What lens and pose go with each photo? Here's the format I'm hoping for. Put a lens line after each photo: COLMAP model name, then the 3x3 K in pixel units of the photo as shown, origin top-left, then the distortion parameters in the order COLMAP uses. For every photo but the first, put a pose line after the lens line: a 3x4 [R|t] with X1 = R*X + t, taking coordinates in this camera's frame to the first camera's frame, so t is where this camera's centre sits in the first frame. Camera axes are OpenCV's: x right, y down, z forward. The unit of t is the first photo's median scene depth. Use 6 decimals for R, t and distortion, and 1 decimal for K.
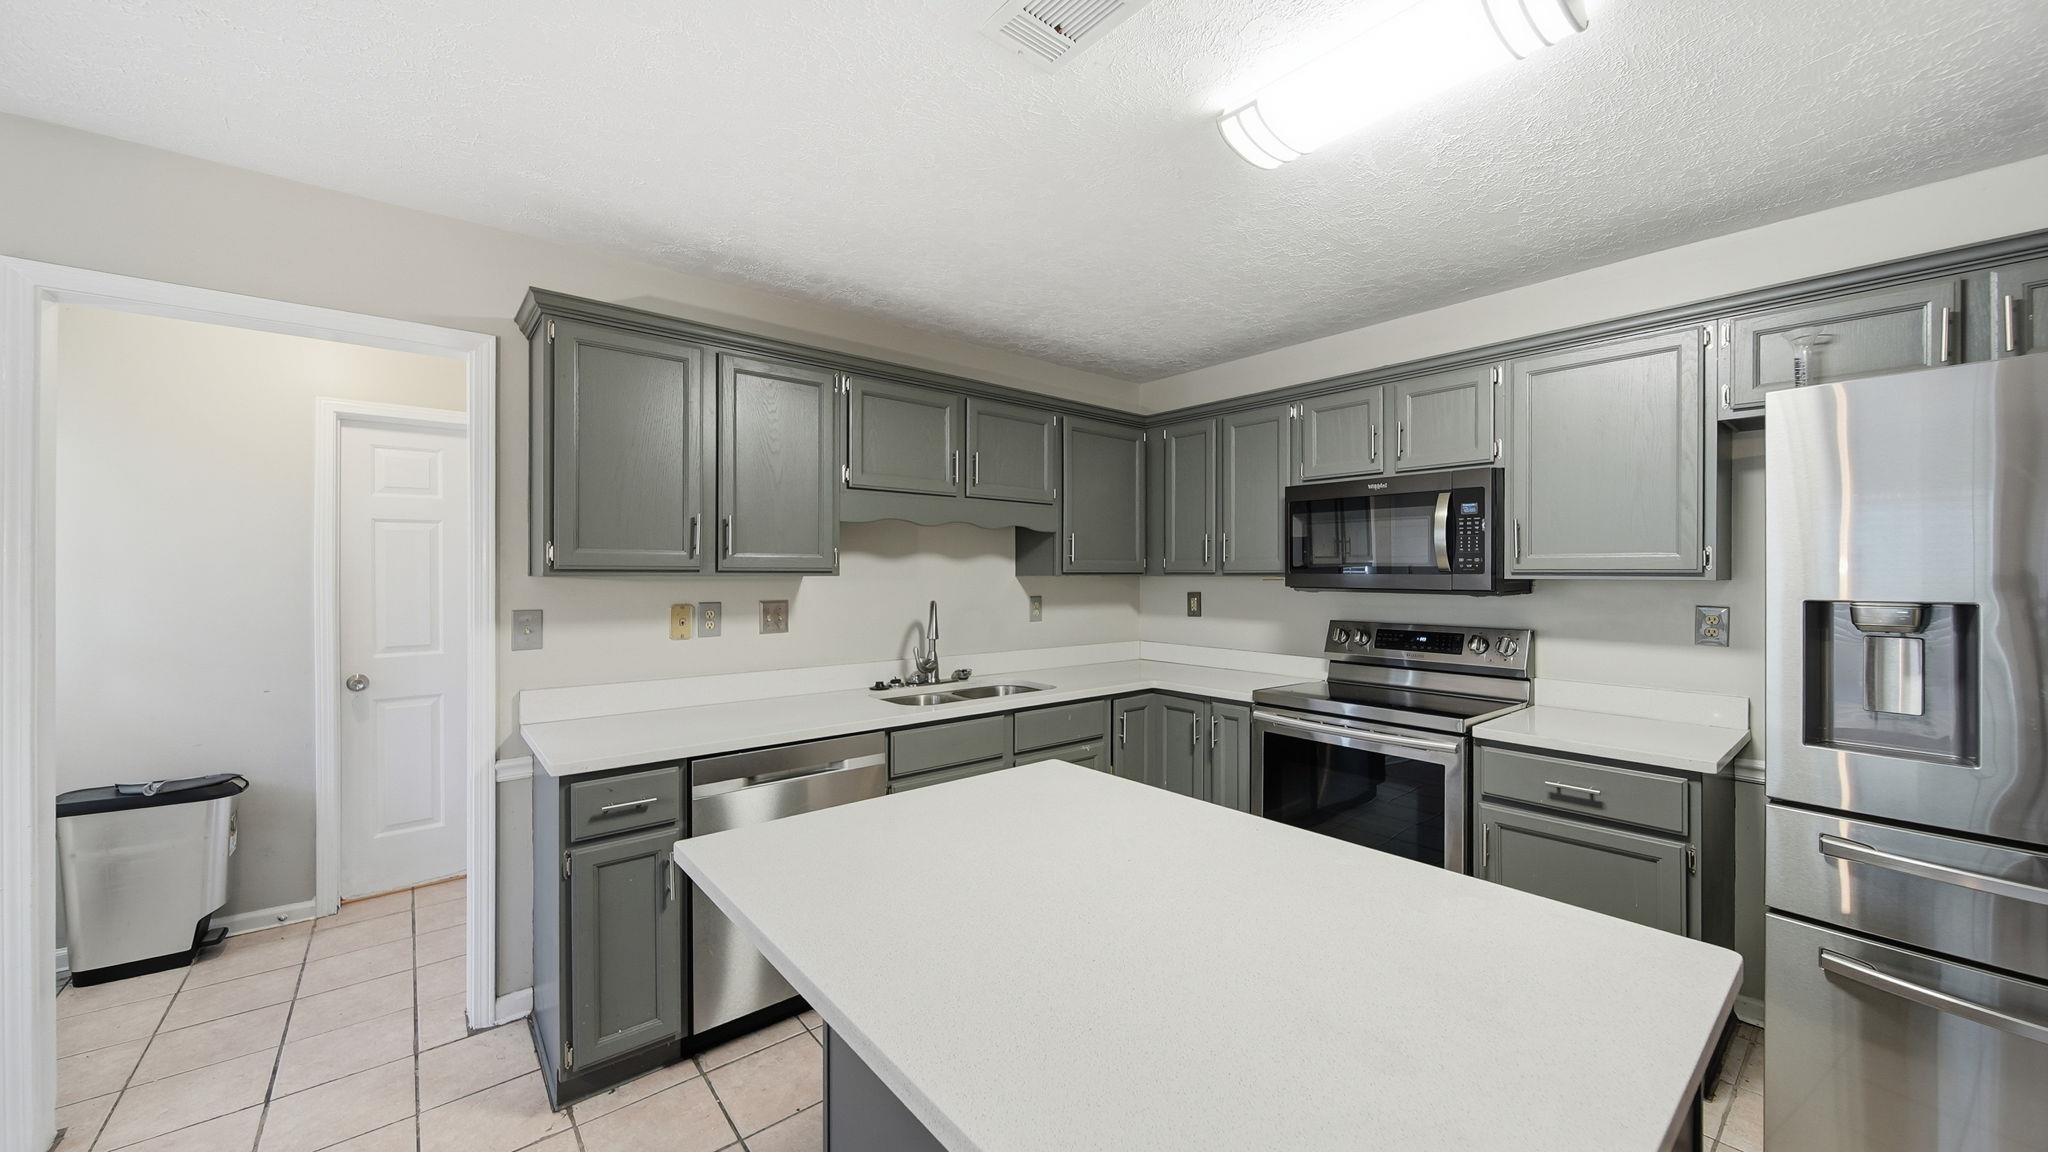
lens RADIAL K [[739.5, 0, 1014.2], [0, 739.5, 575.3], [0, 0, 1]] dist [-0.001226, -0.000871]
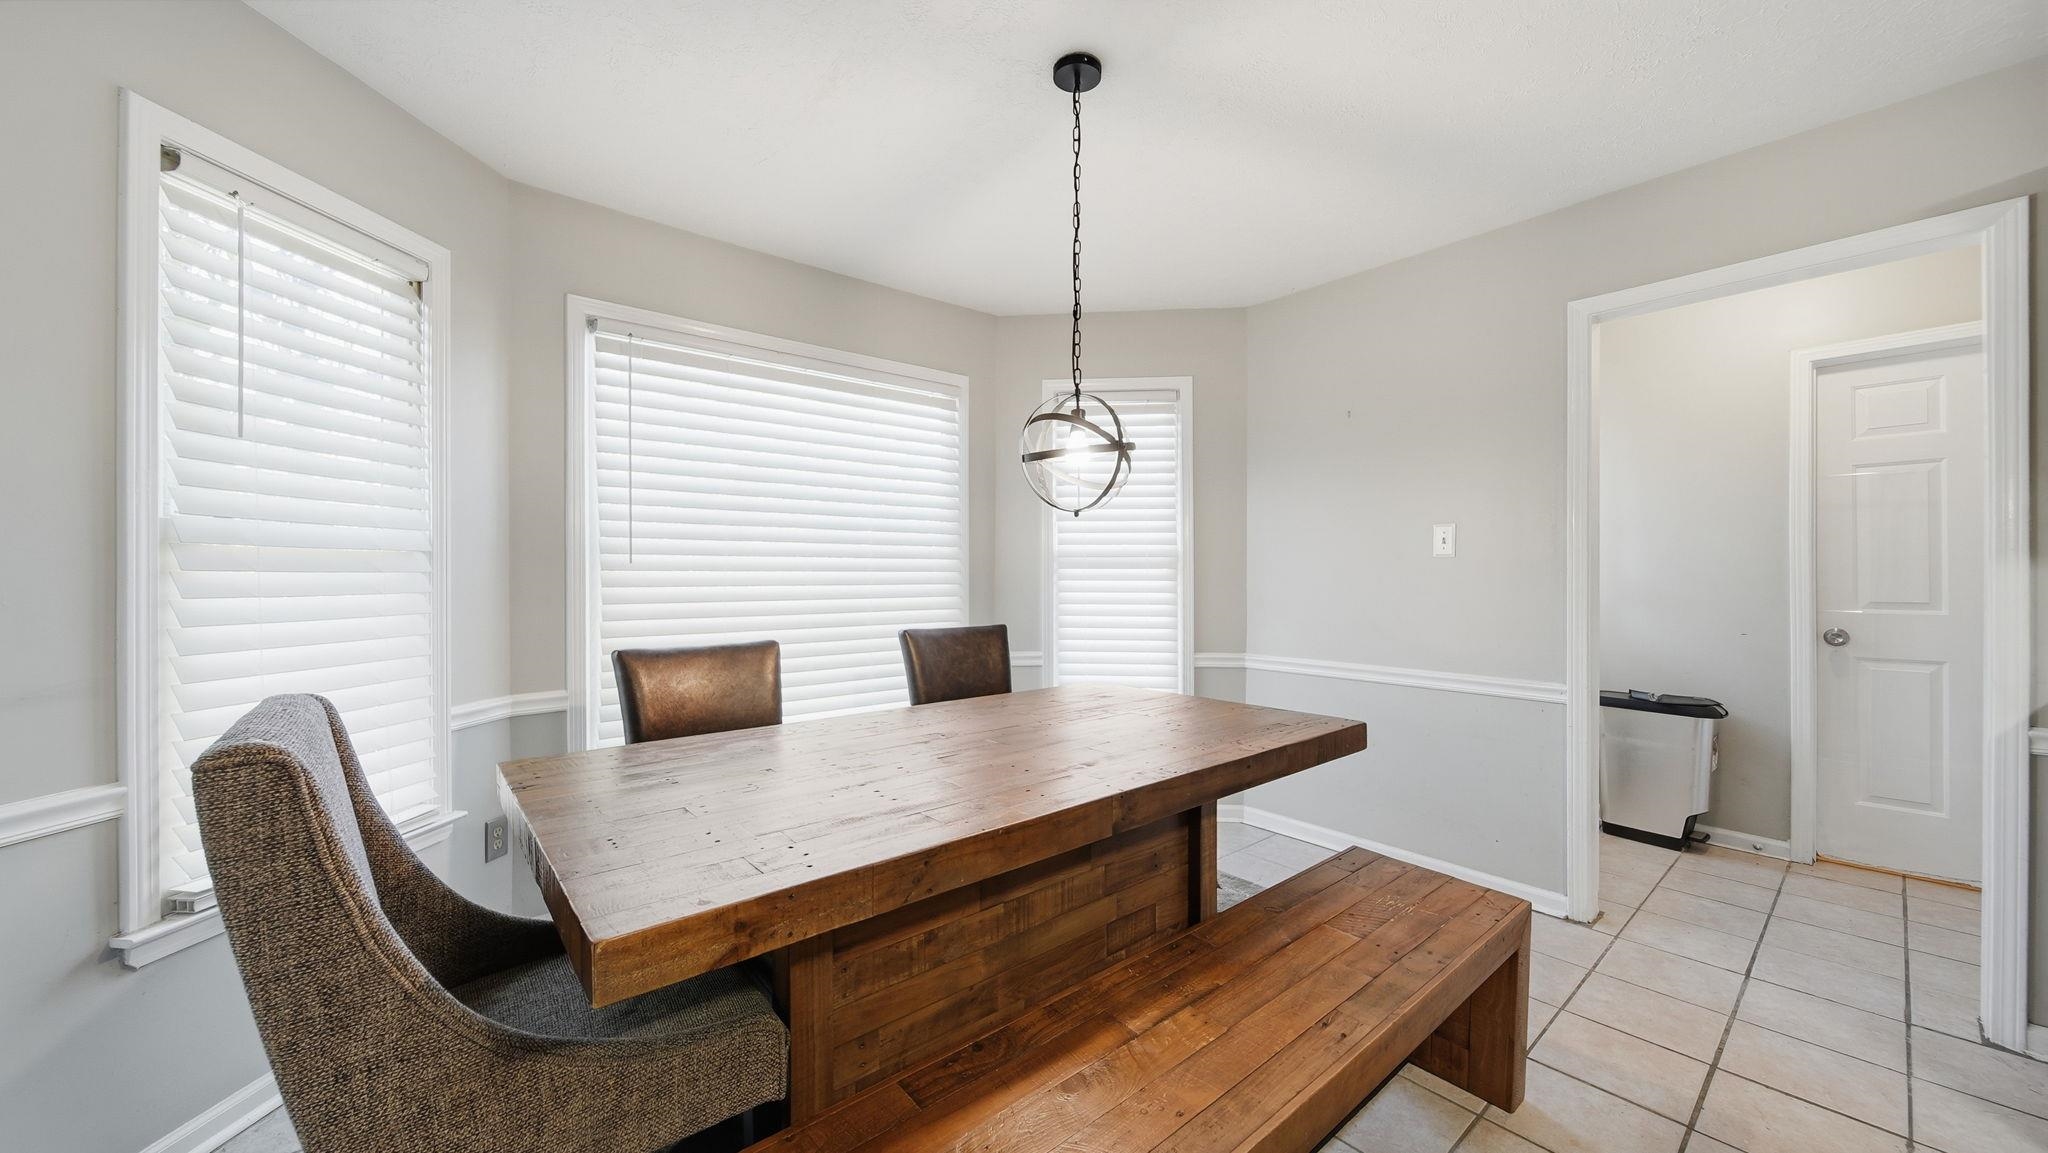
lens RADIAL K [[739.5, 0, 1025.2], [0, 739.5, 573.5], [0, 0, 1]] dist [-0.001226, -0.000871]
pose [[0.014694, -0.000312, -0.999892, 0.065546], [-0.000413, 1.000000, -0.000318, 0.074126], [0.999892, 0.000418, 0.014693, -0.082709]]
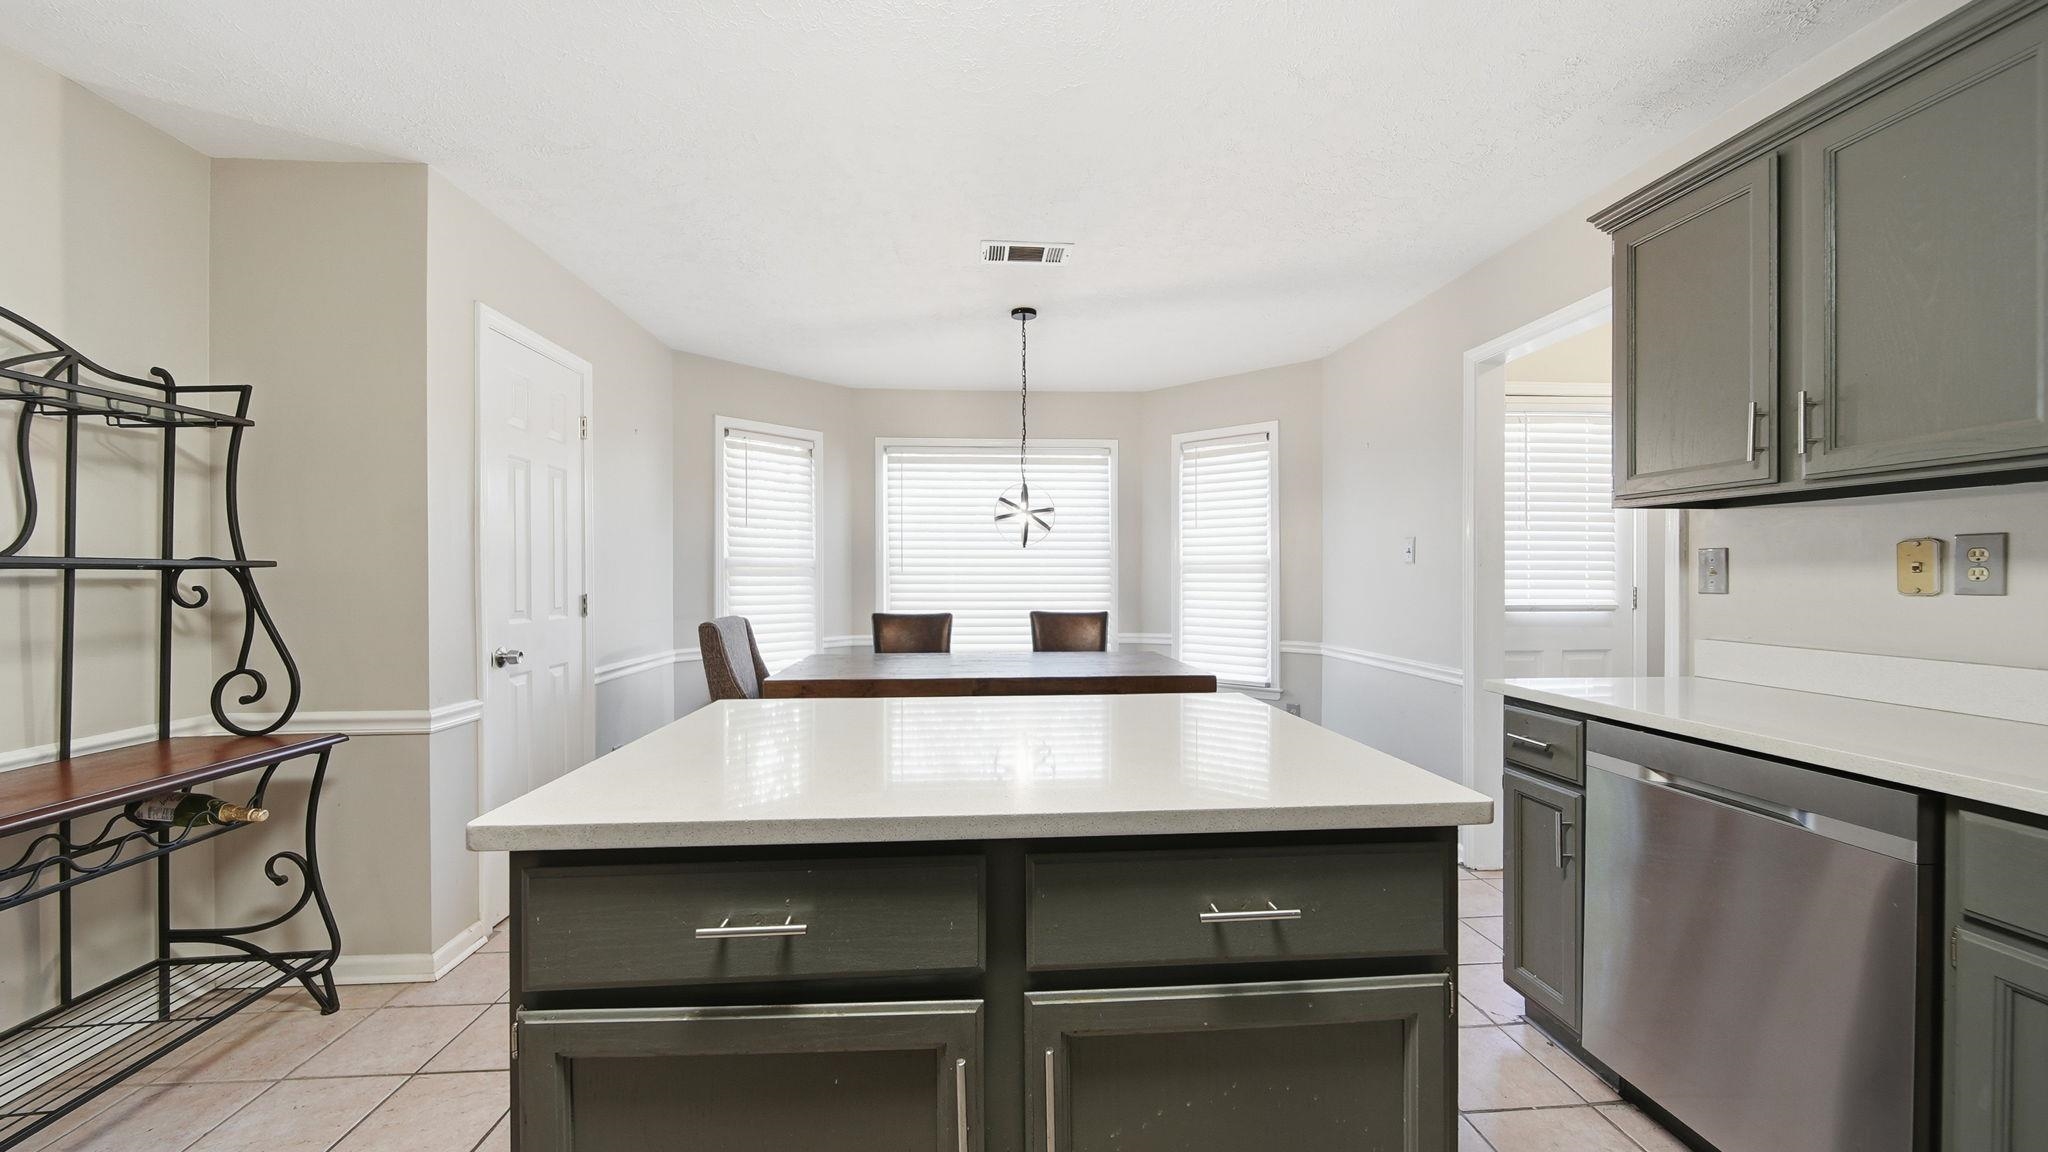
lens RADIAL K [[739.5, 0, 1024.4], [0, 739.5, 582.6], [0, 0, 1]] dist [-0.001226, -0.000871]
pose [[-0.562966, 0.008573, -0.826436, 0.463040], [-0.000179, 0.999945, 0.010495, 0.068226], [0.826480, 0.006057, -0.562933, 0.721986]]
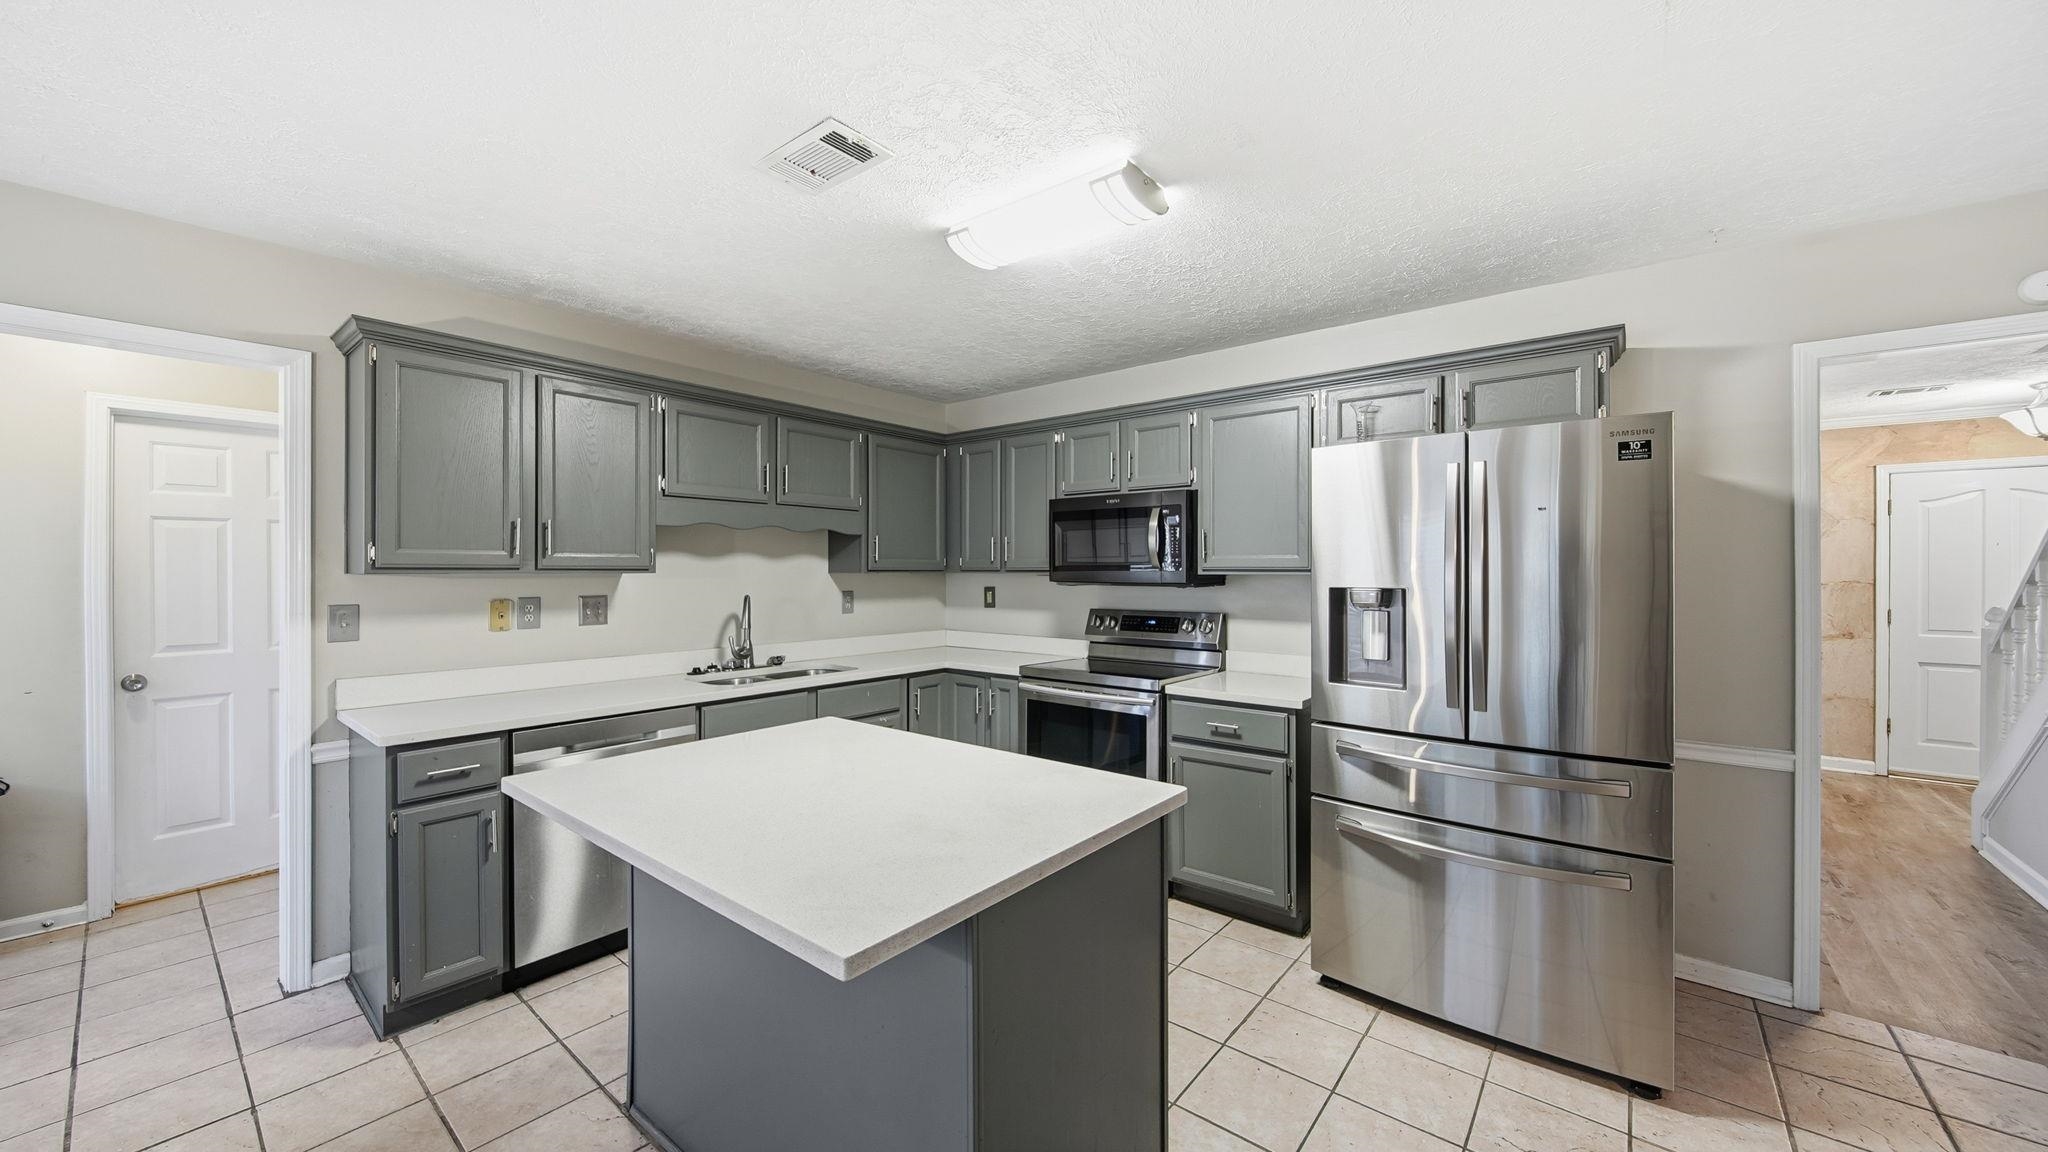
lens RADIAL K [[739.5, 0, 1013.1], [0, 739.5, 572.0], [0, 0, 1]] dist [-0.001226, -0.000871]
pose [[0.981587, -0.001897, 0.191007, 0.086284], [0.002288, 0.999996, -0.001826, 0.002619], [-0.191003, 0.002229, 0.981587, -0.220448]]
